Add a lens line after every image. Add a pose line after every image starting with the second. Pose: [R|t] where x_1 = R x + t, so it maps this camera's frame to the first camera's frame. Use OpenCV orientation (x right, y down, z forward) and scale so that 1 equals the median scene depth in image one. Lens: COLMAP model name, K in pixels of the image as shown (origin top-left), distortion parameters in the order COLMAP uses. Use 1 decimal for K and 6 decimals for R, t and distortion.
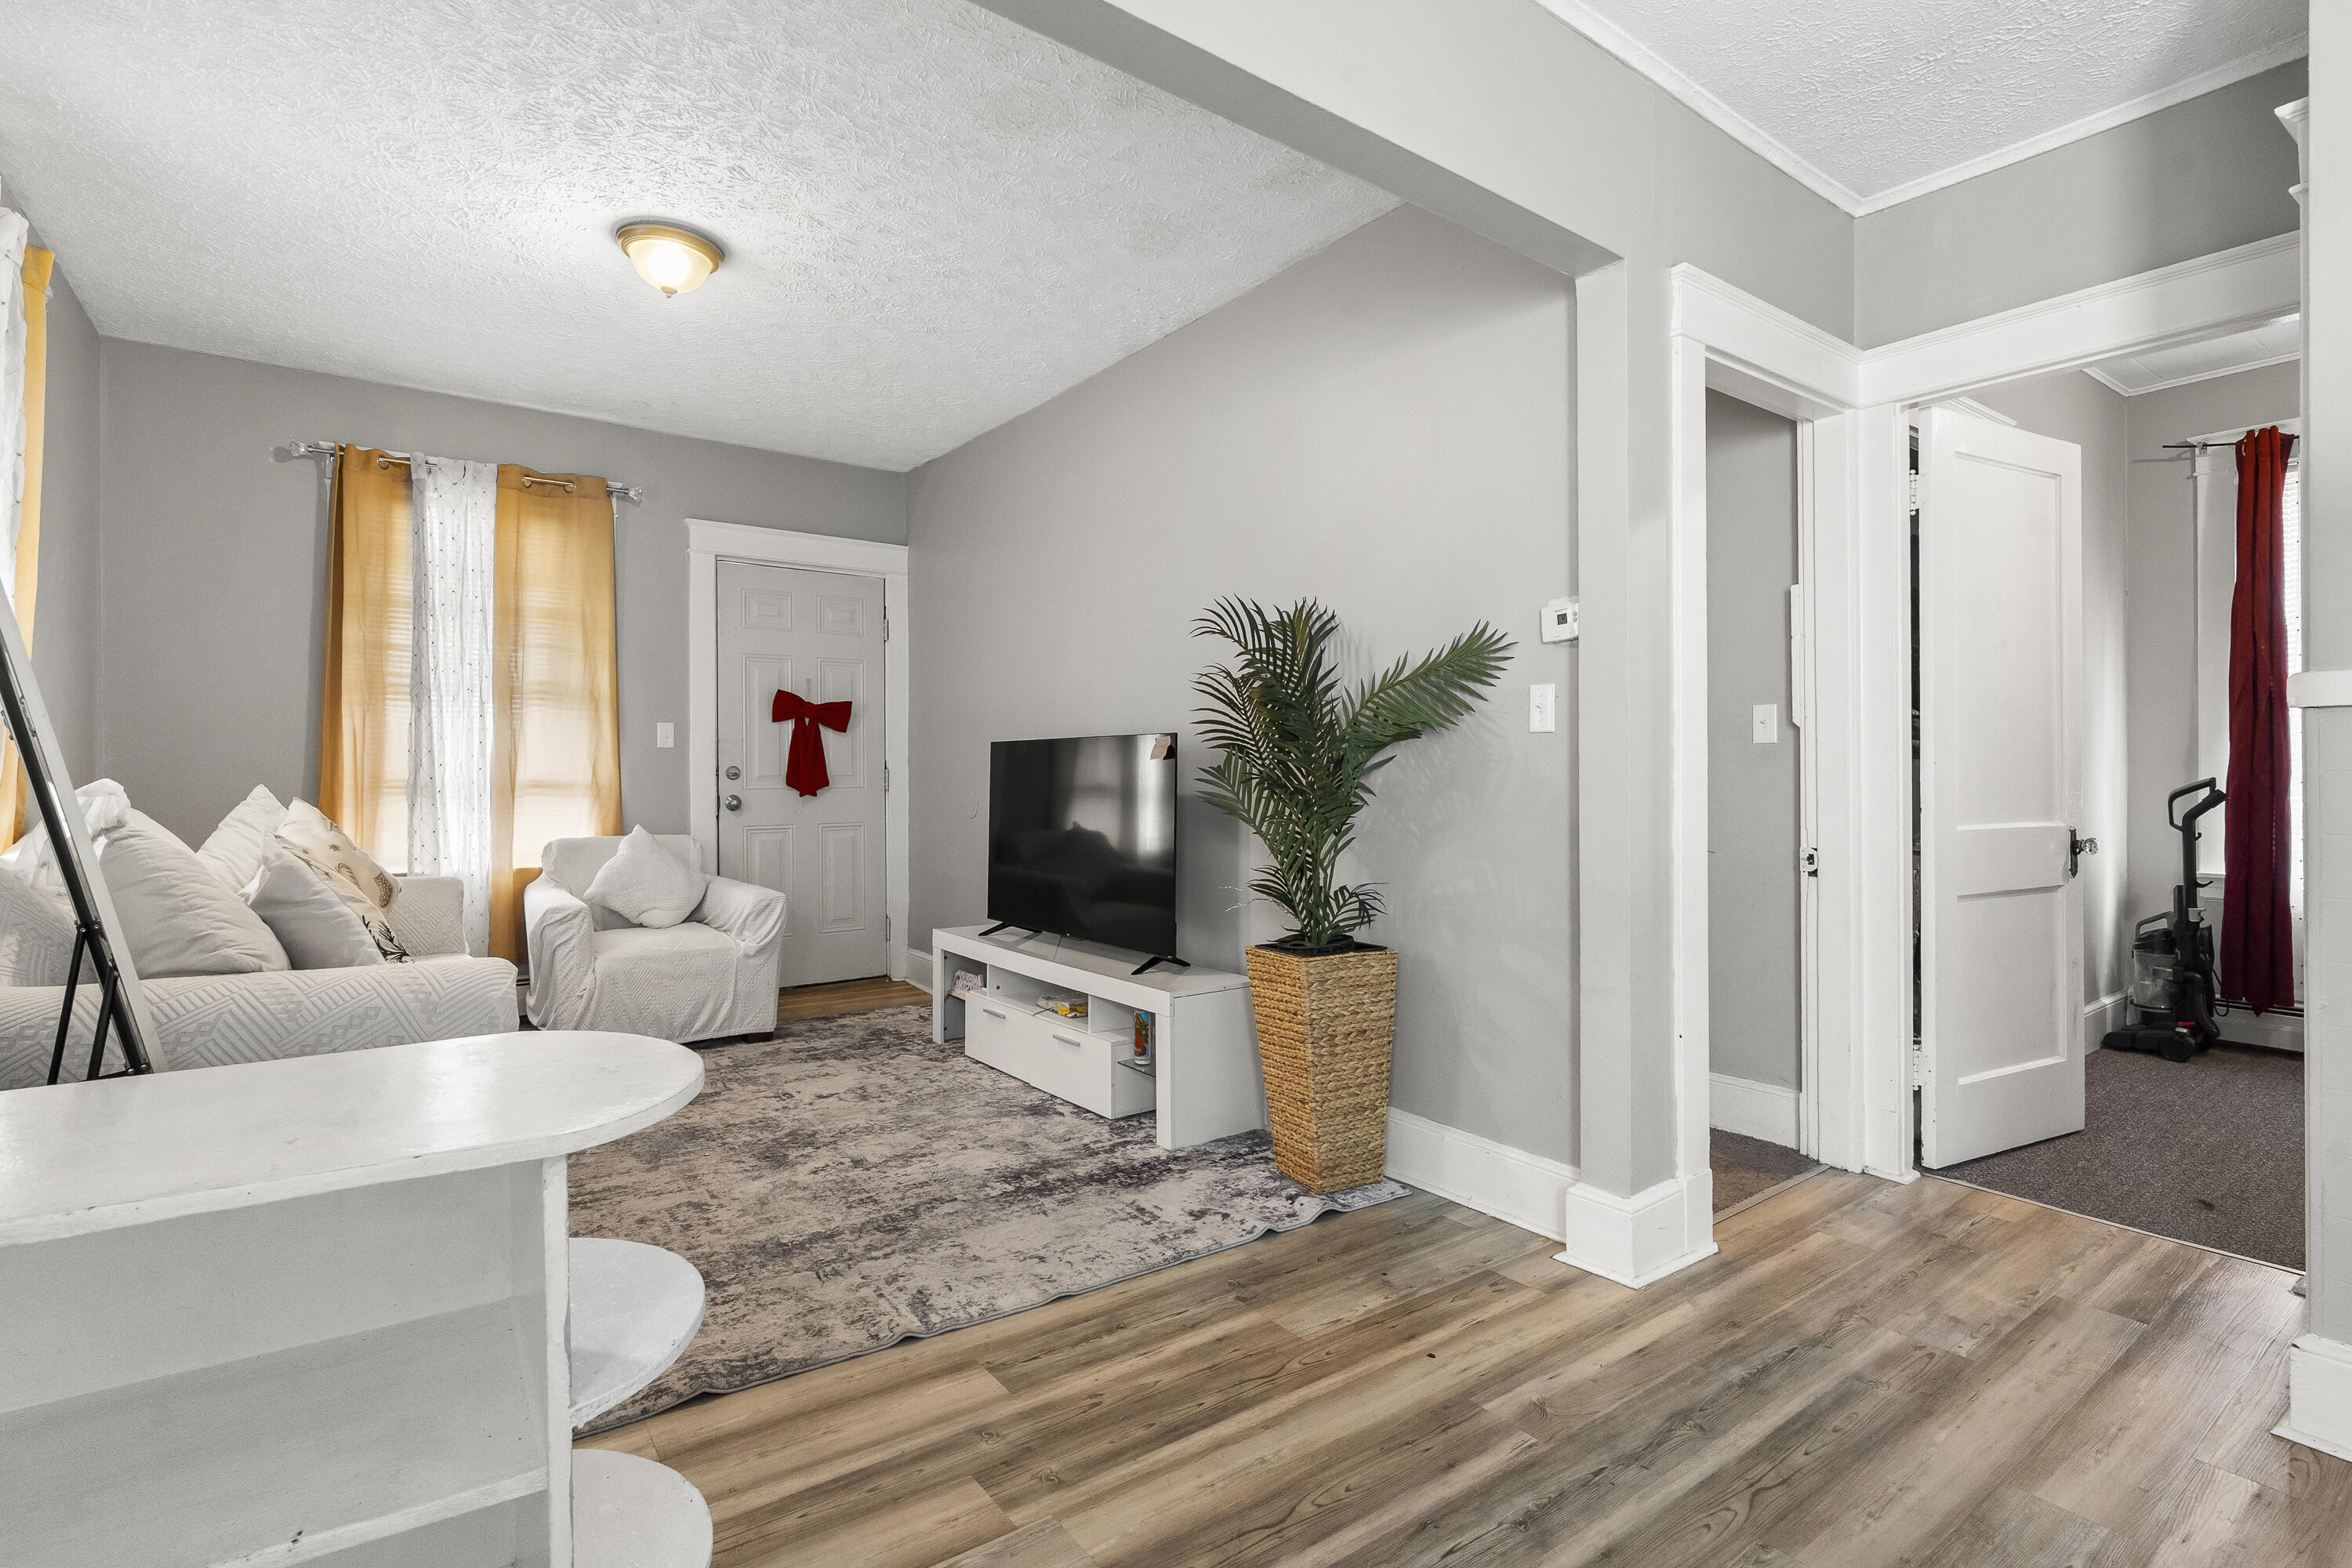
lens RADIAL K [[1102.5, 0, 1176.6], [0, 1102.5, 784.2], [0, 0, 1]] dist [-0.013592, 0.000010]
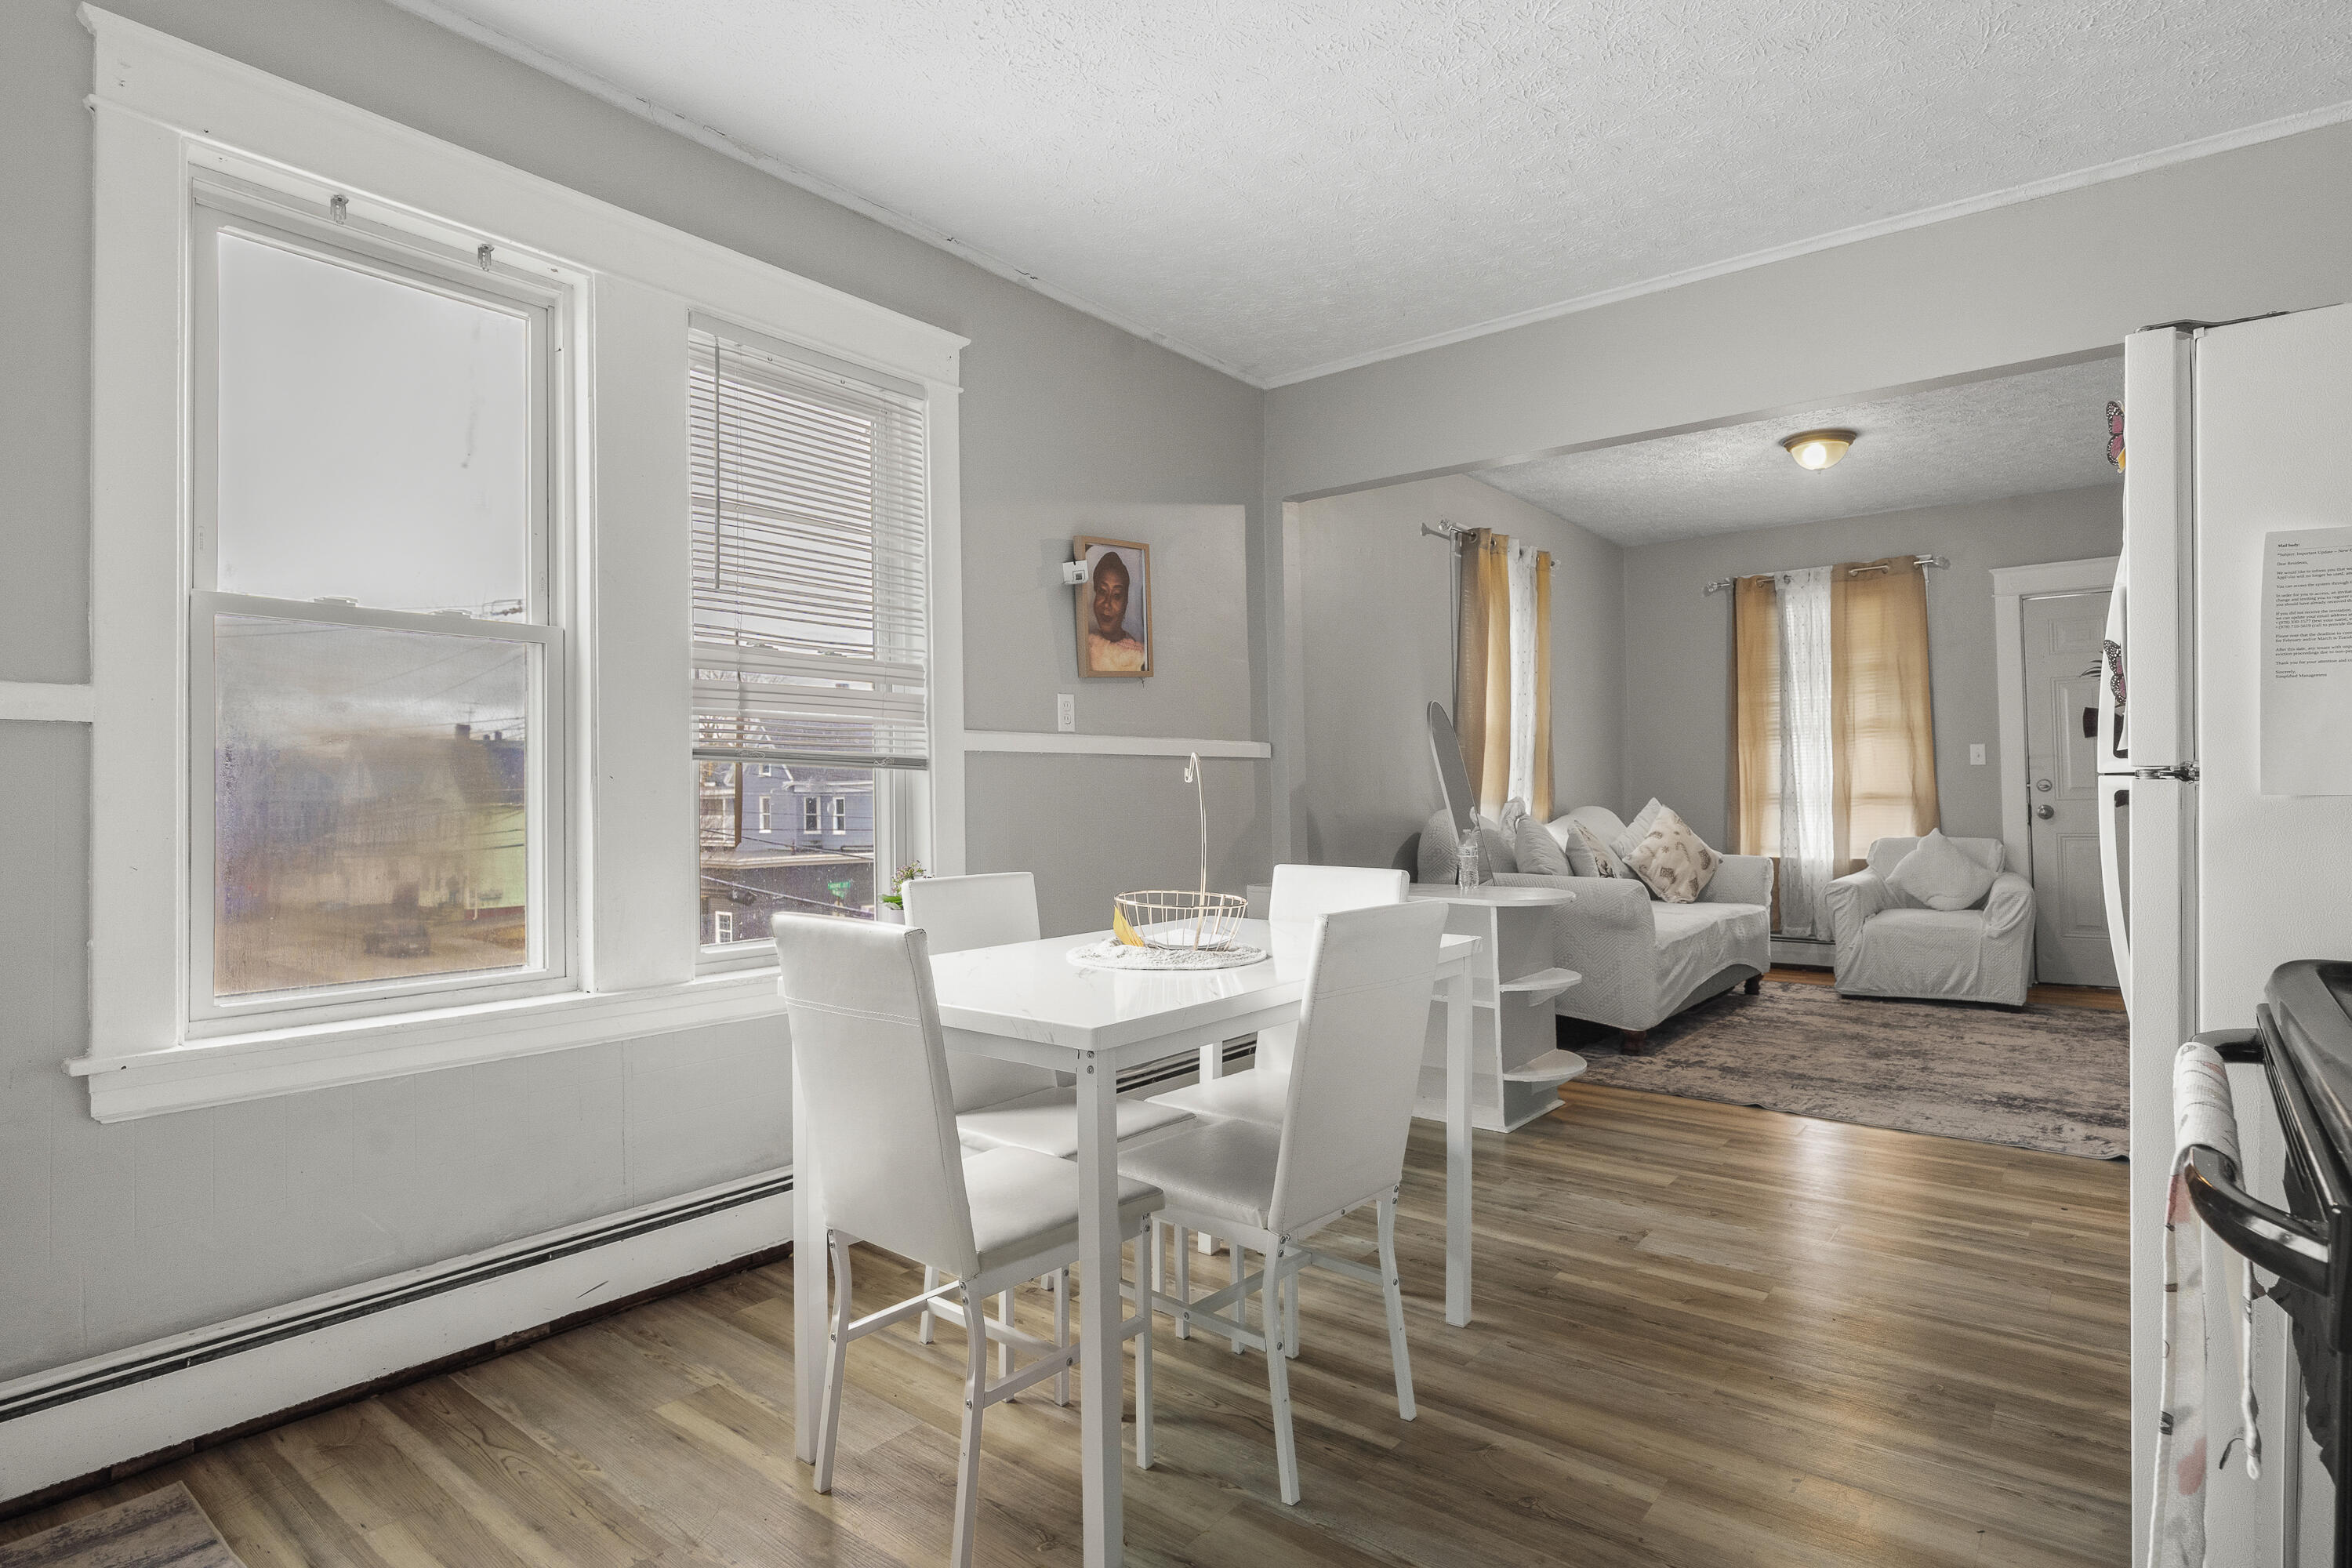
lens RADIAL K [[1217.7, 0, 1172.0], [0, 1217.7, 793.2], [0, 0, 1]] dist [-0.022813, 0.000472]
pose [[0.271880, -0.006339, -0.962310, 0.622404], [0.004843, 0.999975, -0.005219, 0.000083], [0.962319, -0.003242, 0.271903, -0.219486]]
